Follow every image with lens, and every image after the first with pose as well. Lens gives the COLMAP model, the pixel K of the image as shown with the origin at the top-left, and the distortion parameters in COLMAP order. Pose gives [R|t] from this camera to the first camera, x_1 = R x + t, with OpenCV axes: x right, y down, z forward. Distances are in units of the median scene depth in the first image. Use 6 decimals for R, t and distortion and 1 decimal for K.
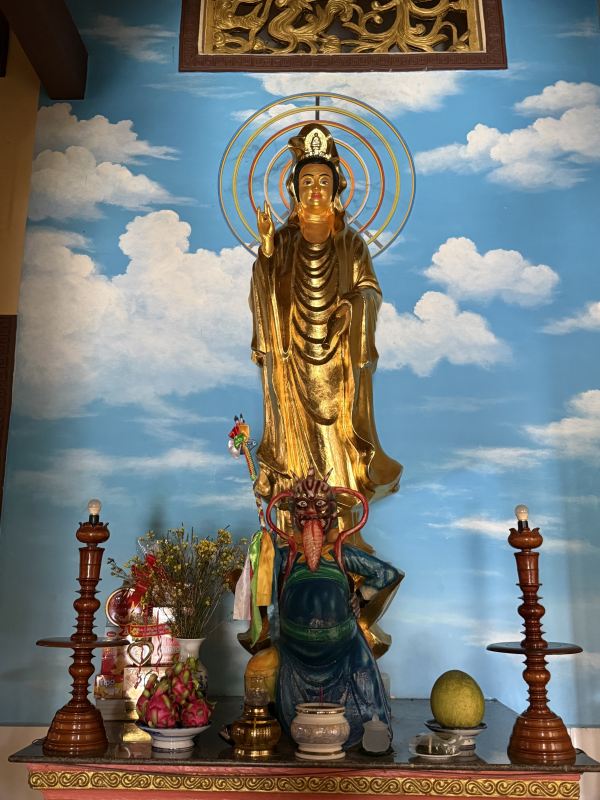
lens RADIAL K [[823.5, 0, 300.0], [0, 823.5, 400.0], [0, 0, 1]] dist [0.199009, -0.384817]
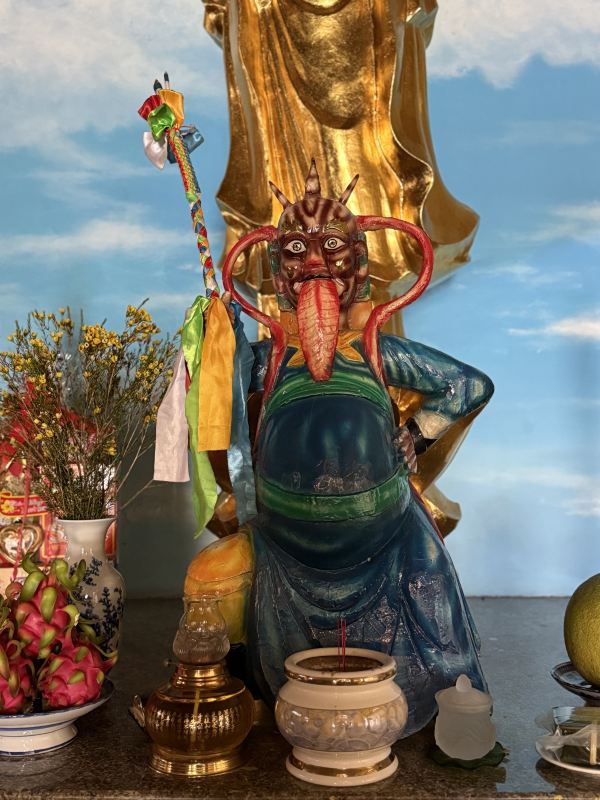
lens RADIAL K [[823.5, 0, 300.0], [0, 823.5, 400.0], [0, 0, 1]] dist [0.199009, -0.384817]
pose [[0.999564, -0.023001, -0.018529, 0.012352], [0.025562, 0.987964, 0.152557, 0.139565], [0.014797, -0.152964, 0.988121, 0.511297]]
